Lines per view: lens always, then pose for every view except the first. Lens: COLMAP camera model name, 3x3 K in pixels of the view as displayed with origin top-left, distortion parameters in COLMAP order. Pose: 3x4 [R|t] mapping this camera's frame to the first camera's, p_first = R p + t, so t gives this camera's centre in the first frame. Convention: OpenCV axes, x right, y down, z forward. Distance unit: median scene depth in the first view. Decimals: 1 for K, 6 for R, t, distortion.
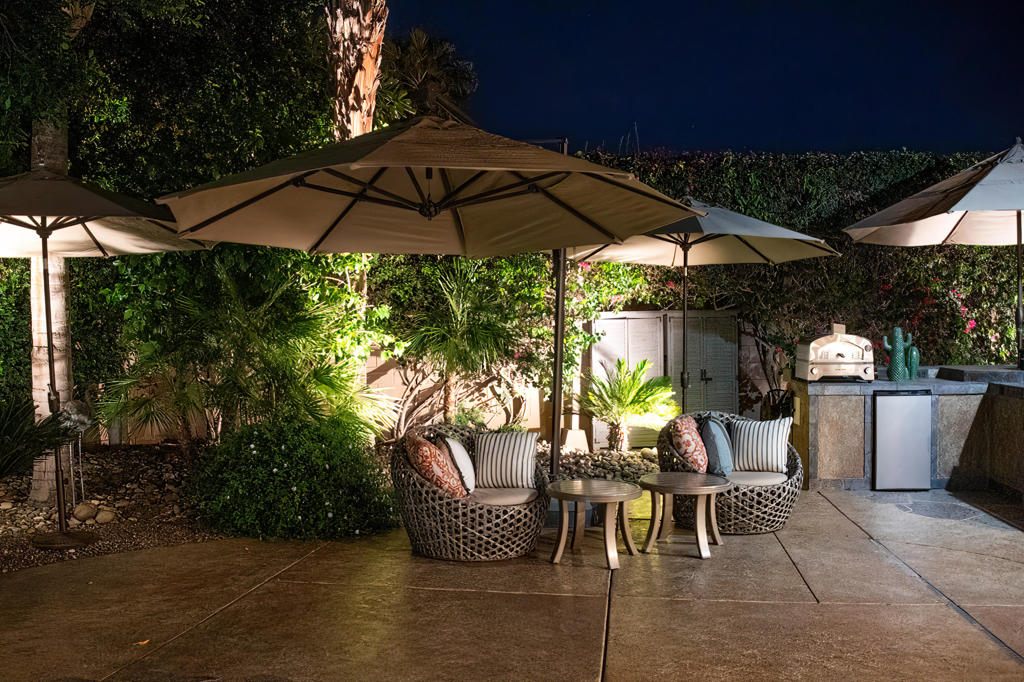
lens RADIAL K [[796.3, 0, 527.6], [0, 796.3, 342.6], [0, 0, 1]] dist [-0.168304, 0.122068]
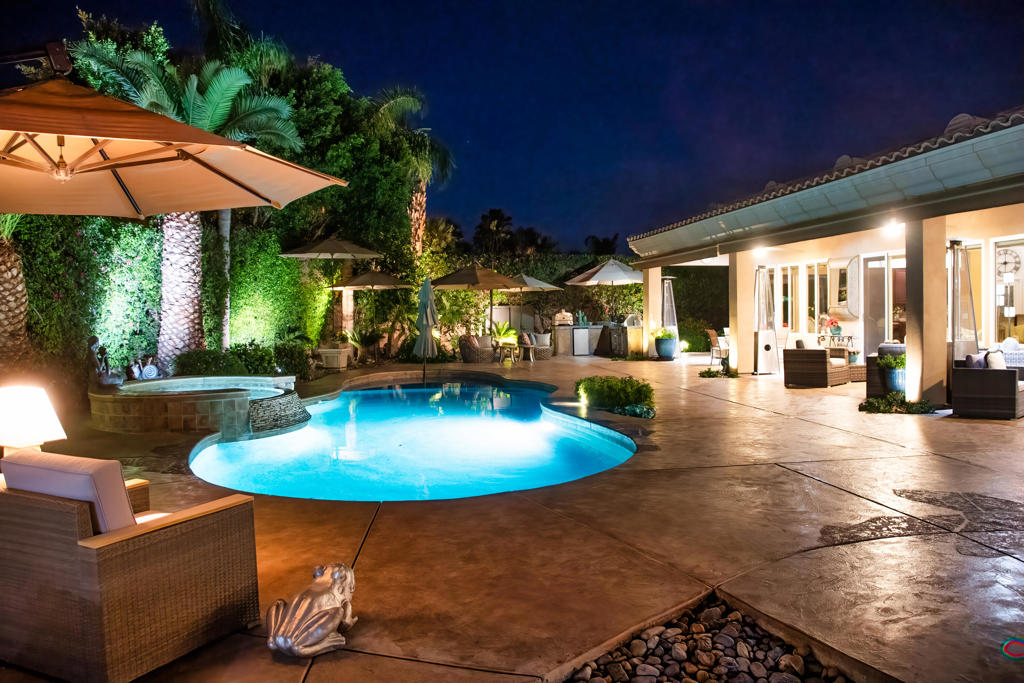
lens RADIAL K [[796.3, 0, 527.6], [0, 796.3, 343.1], [0, 0, 1]] dist [-0.168304, 0.122068]
pose [[0.958819, -0.012745, 0.283731, -0.715172], [0.011010, 0.999910, 0.007706, 0.090543], [-0.283803, -0.004265, 0.958873, -2.204570]]
